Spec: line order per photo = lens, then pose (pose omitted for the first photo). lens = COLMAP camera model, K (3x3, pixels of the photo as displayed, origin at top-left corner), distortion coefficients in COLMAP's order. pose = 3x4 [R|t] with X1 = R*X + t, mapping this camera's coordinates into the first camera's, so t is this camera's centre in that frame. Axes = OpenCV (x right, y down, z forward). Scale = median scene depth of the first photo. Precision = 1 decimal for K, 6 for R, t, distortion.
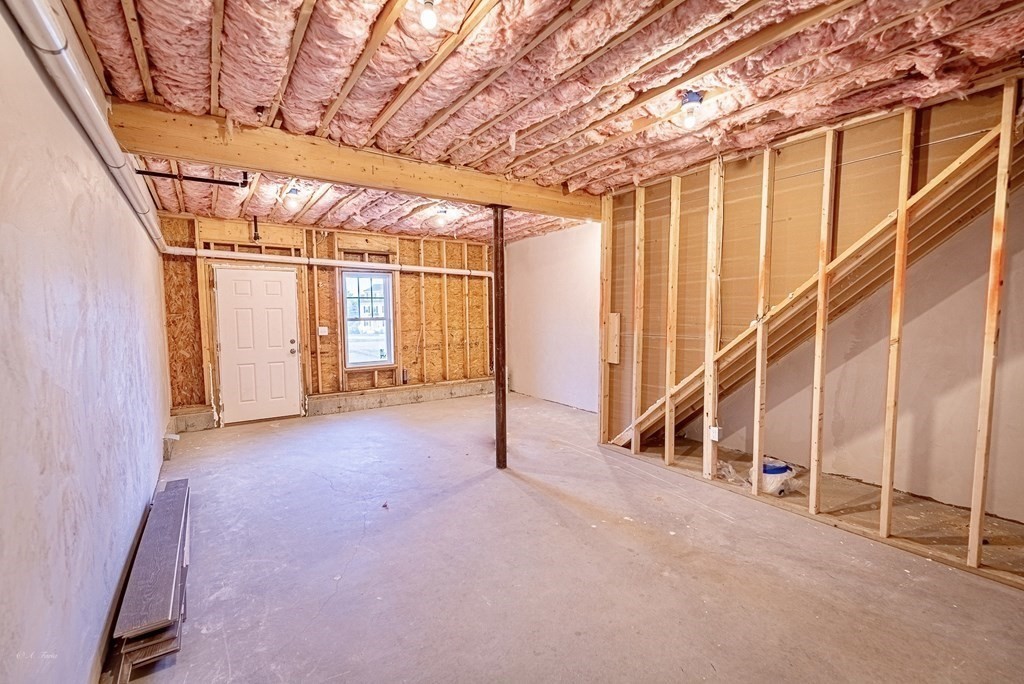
lens RADIAL K [[443.0, 0, 515.0], [0, 443.0, 343.7], [0, 0, 1]] dist [-0.002110, 0.000800]
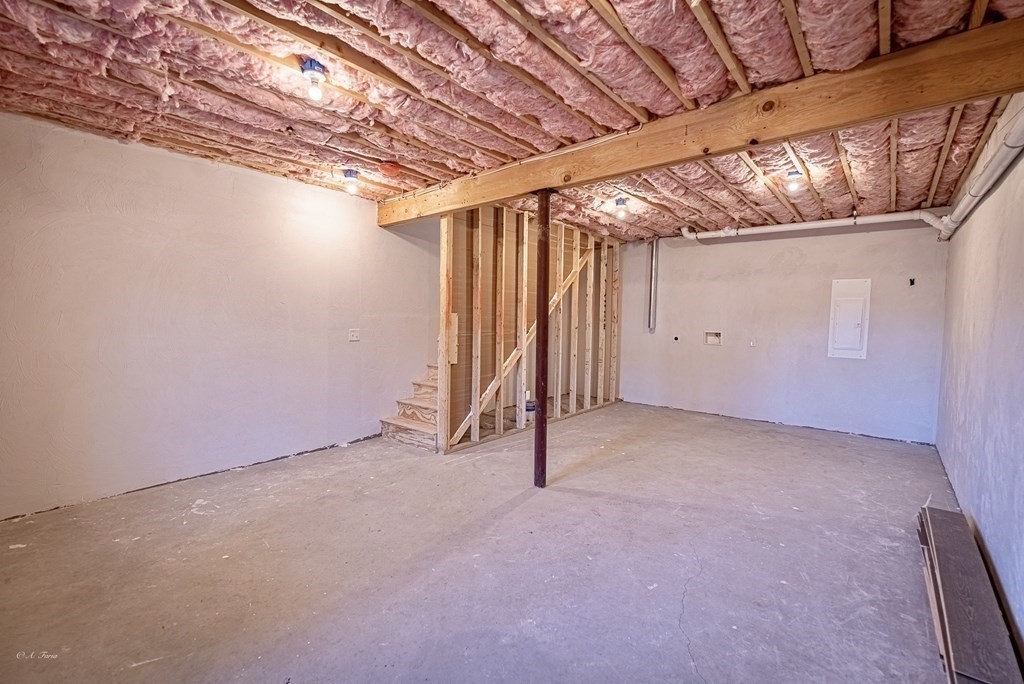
lens RADIAL K [[443.0, 0, 515.3], [0, 443.0, 343.1], [0, 0, 1]] dist [-0.002110, 0.000800]
pose [[-0.258110, -0.056247, 0.964477, -0.971794], [0.060411, 0.995411, 0.074218, -0.083106], [-0.964225, 0.077421, -0.253528, 1.422957]]
